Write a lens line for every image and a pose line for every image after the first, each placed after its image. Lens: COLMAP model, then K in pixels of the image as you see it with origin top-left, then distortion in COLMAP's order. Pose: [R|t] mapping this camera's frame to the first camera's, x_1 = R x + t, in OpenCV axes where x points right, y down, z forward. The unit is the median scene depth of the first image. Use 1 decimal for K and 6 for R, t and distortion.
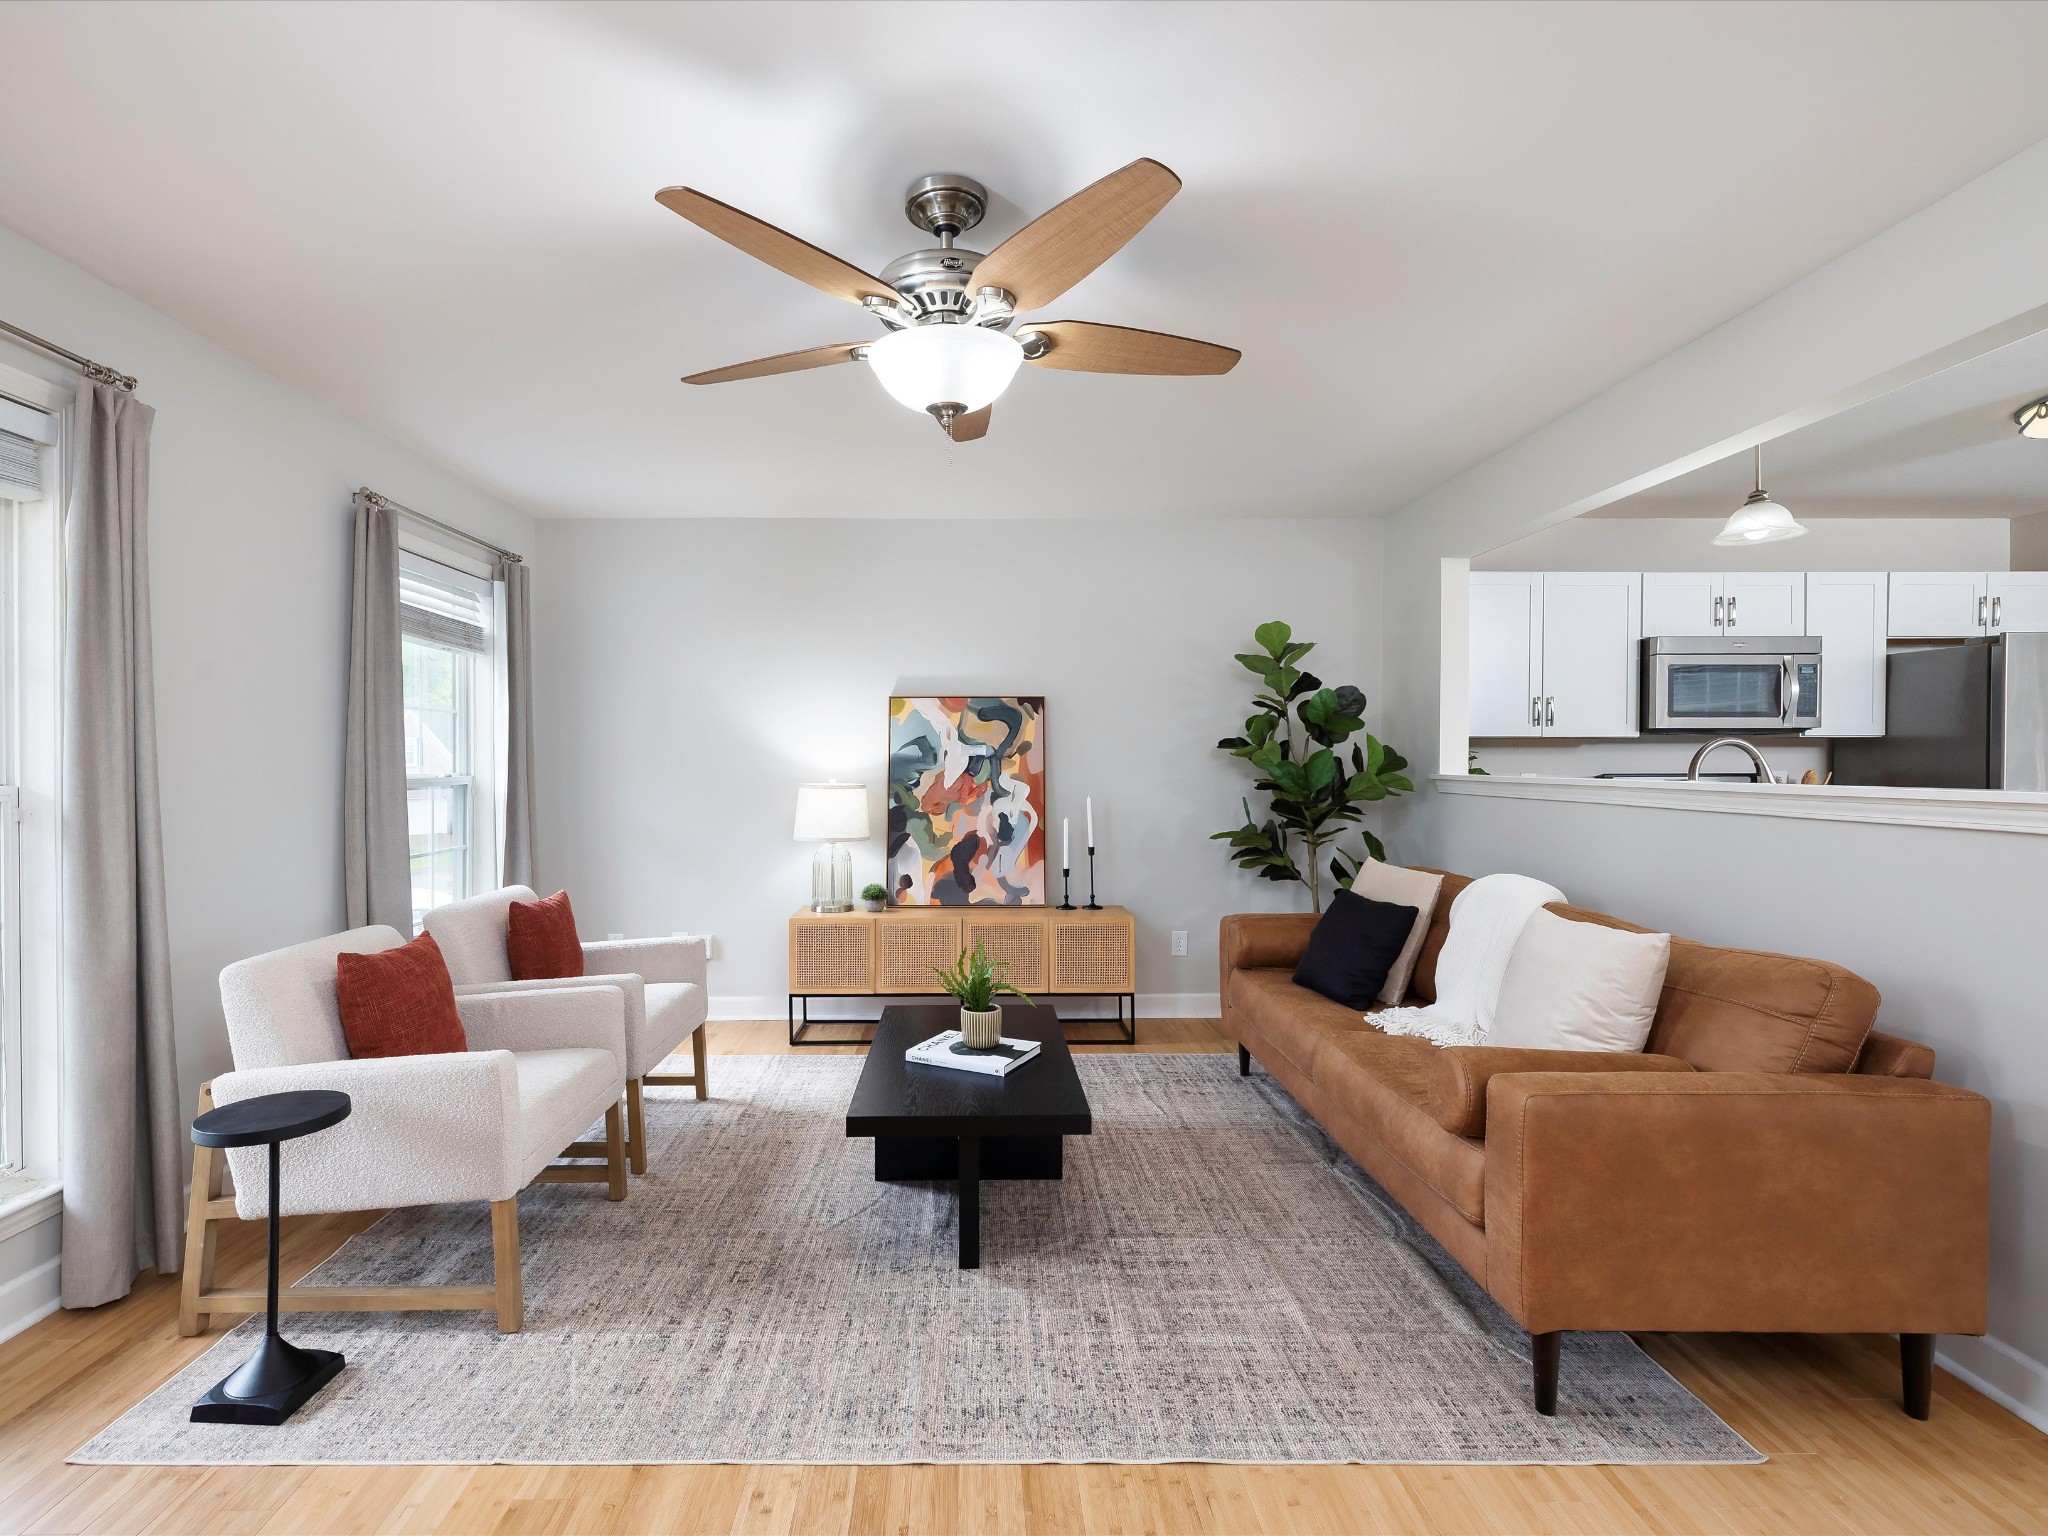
lens RADIAL K [[967.8, 0, 976.7], [0, 967.8, 767.9], [0, 0, 1]] dist [0.002537, -0.001613]
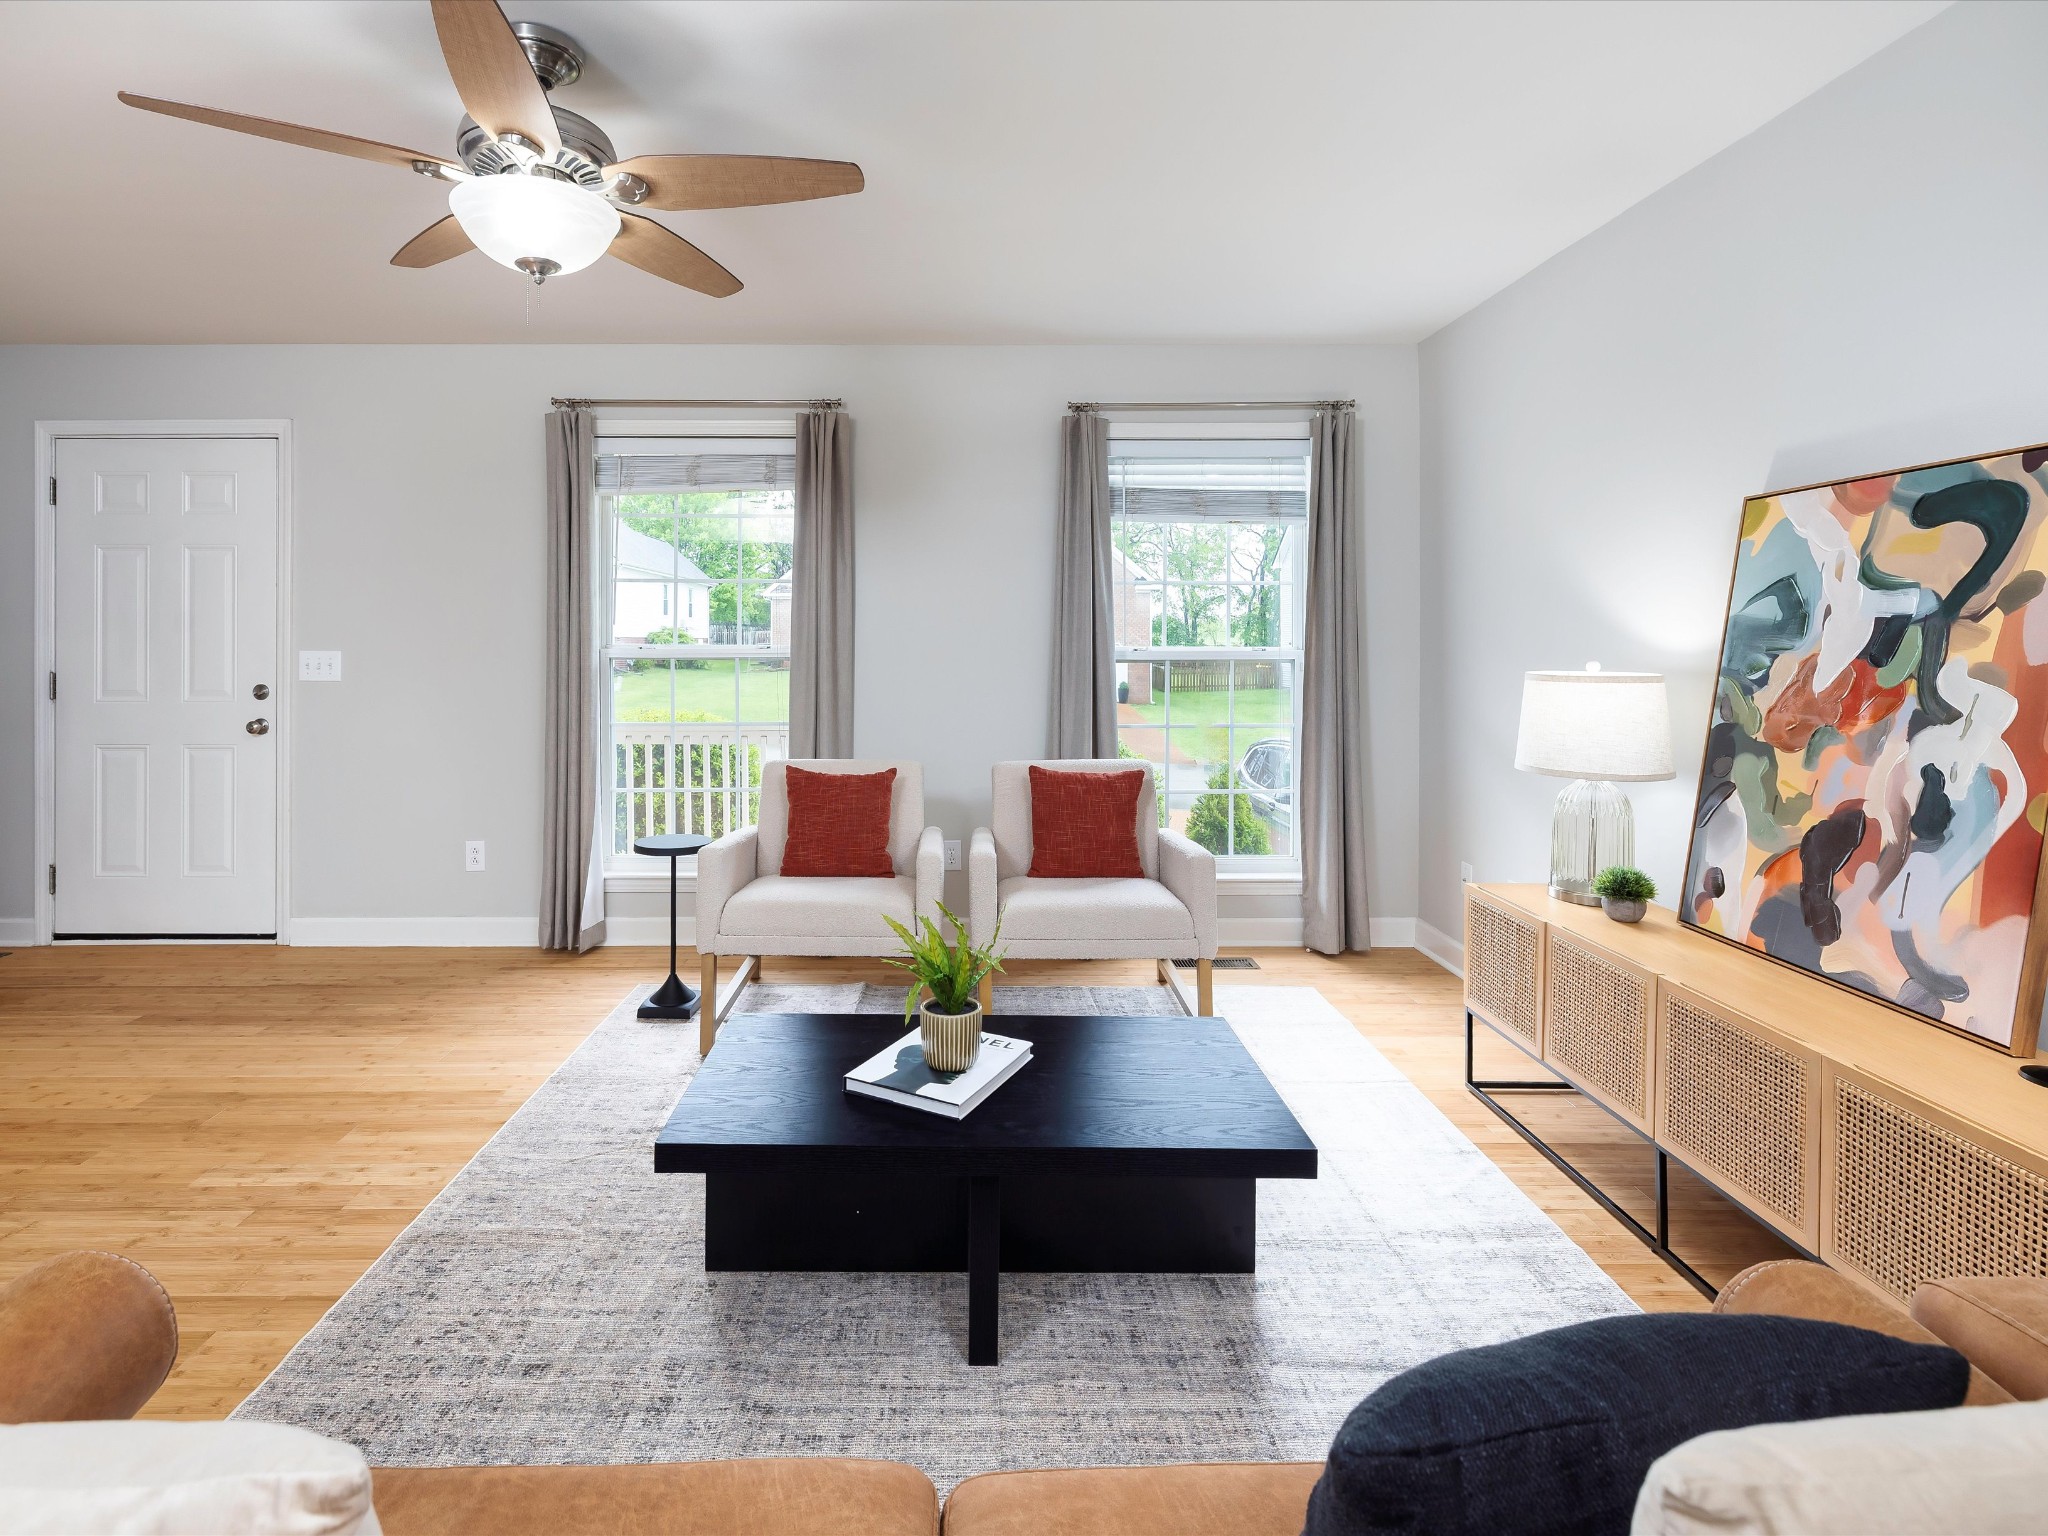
lens RADIAL K [[1014.8, 0, 966.3], [0, 1014.8, 642.1], [0, 0, 1]] dist [-0.000774, -0.001241]
pose [[-0.004384, 0.003830, -0.999983, 0.430643], [-0.006156, 0.999974, 0.003857, -0.001148], [0.999971, 0.006173, -0.004360, 0.630918]]
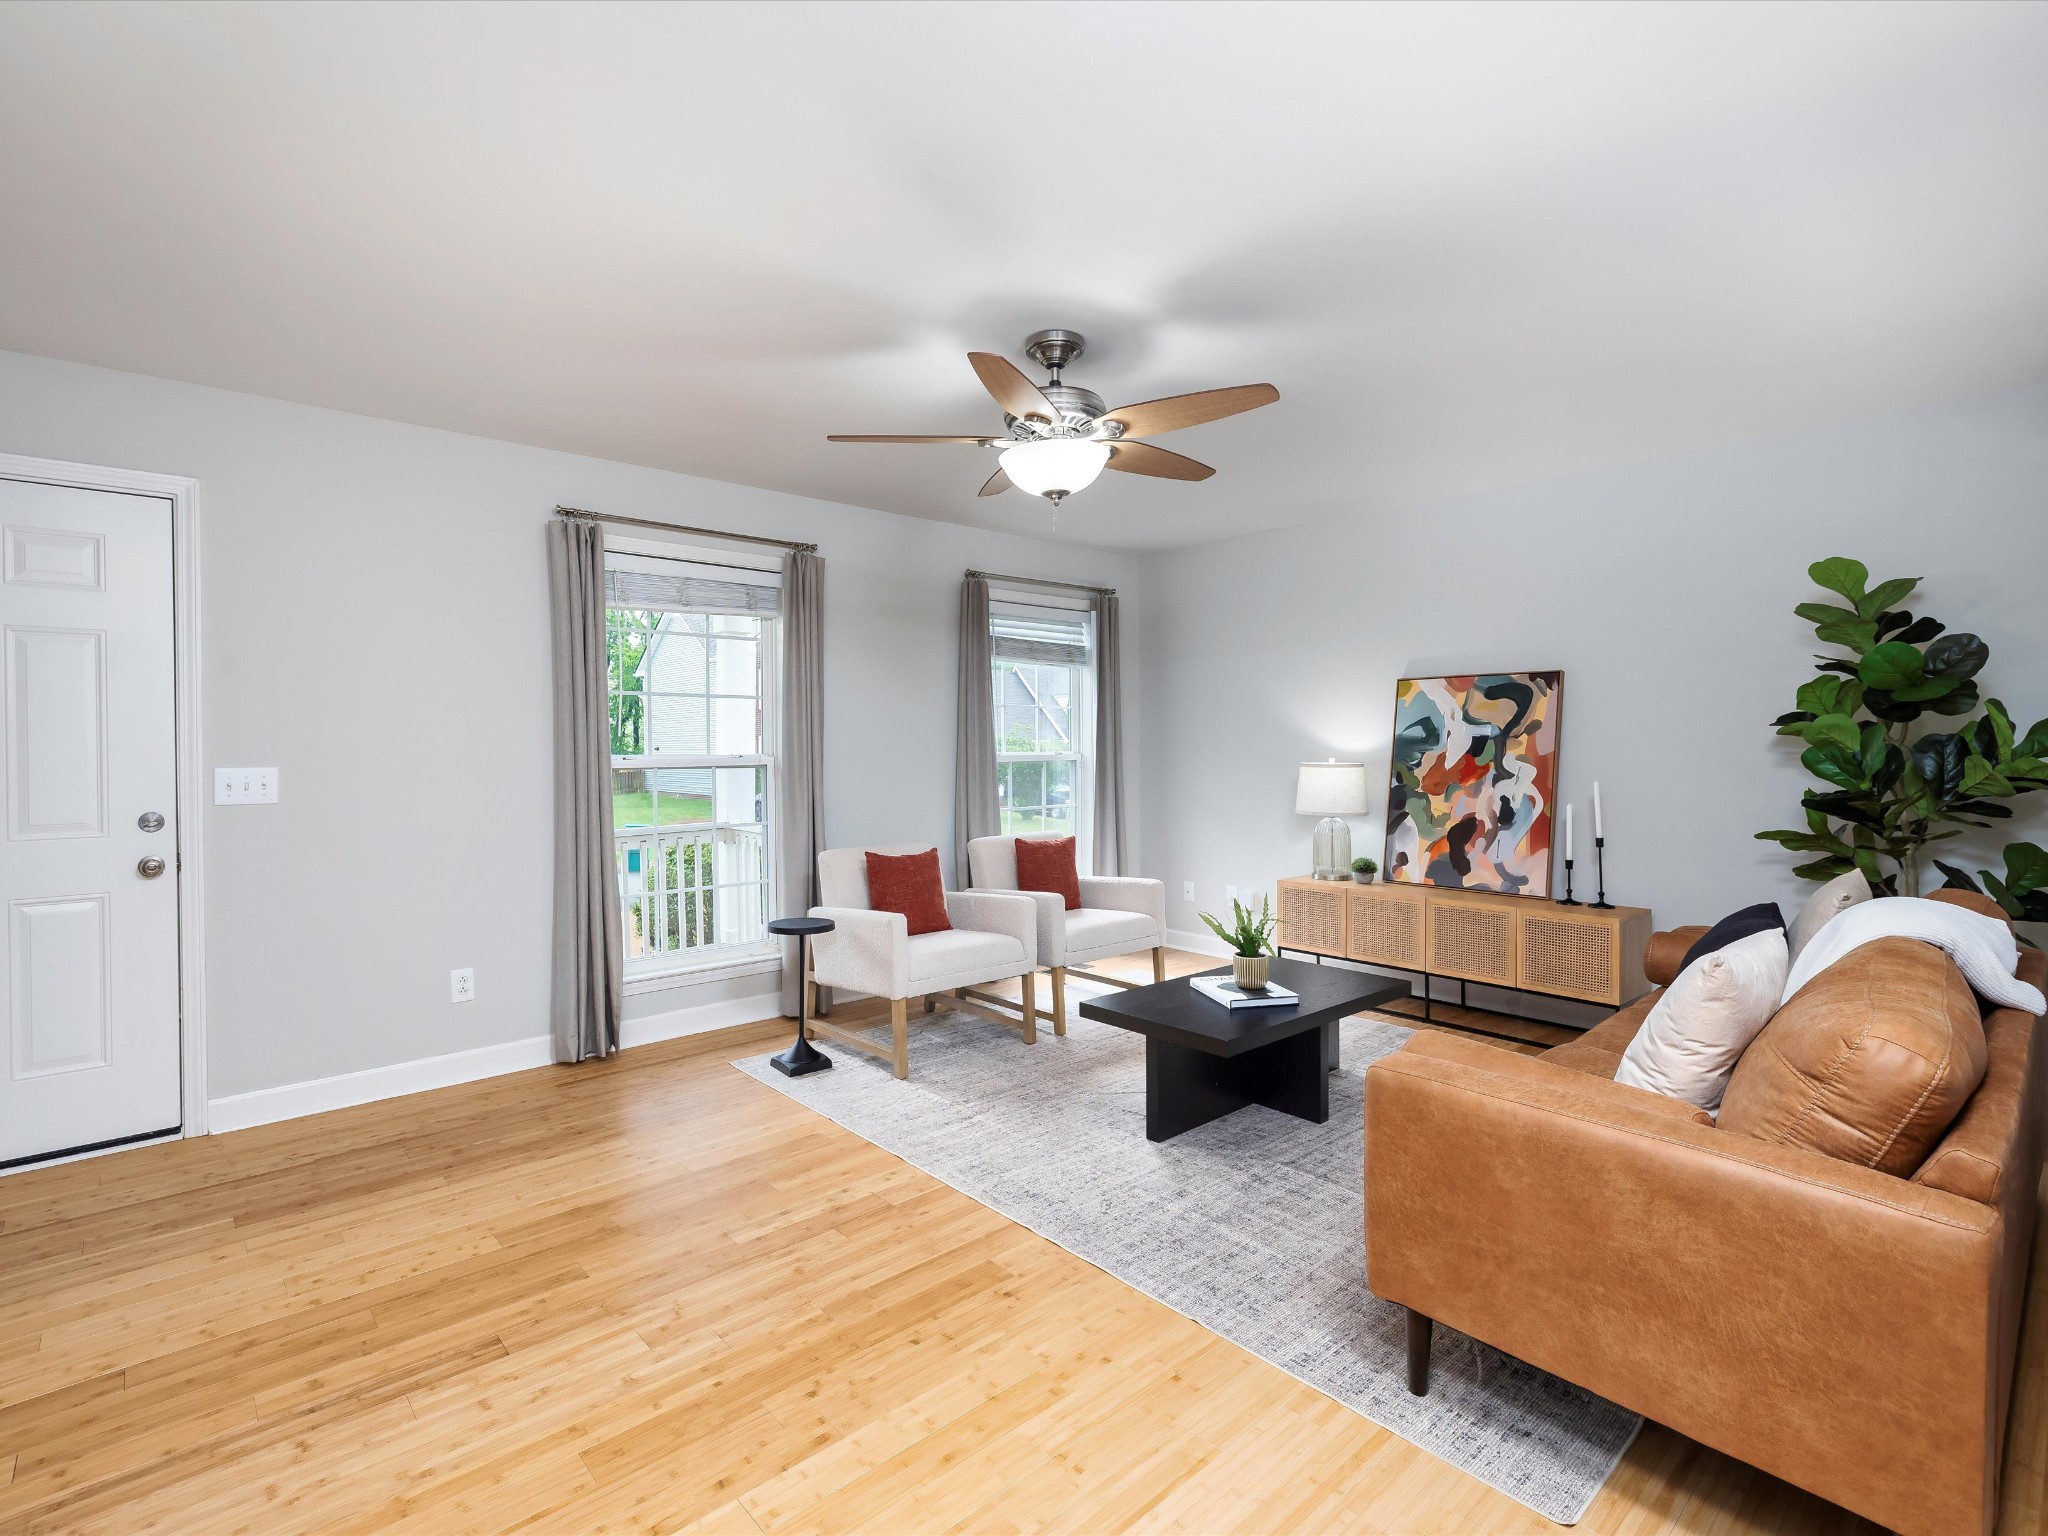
lens RADIAL K [[977.3, 0, 1019.2], [0, 977.3, 748.2], [0, 0, 1]] dist [-0.005185, 0.002040]
pose [[0.660492, 0.001791, -0.750831, 0.437402], [-0.000544, 0.999998, 0.001906, -0.001913], [0.750833, -0.000851, 0.660491, 0.008933]]
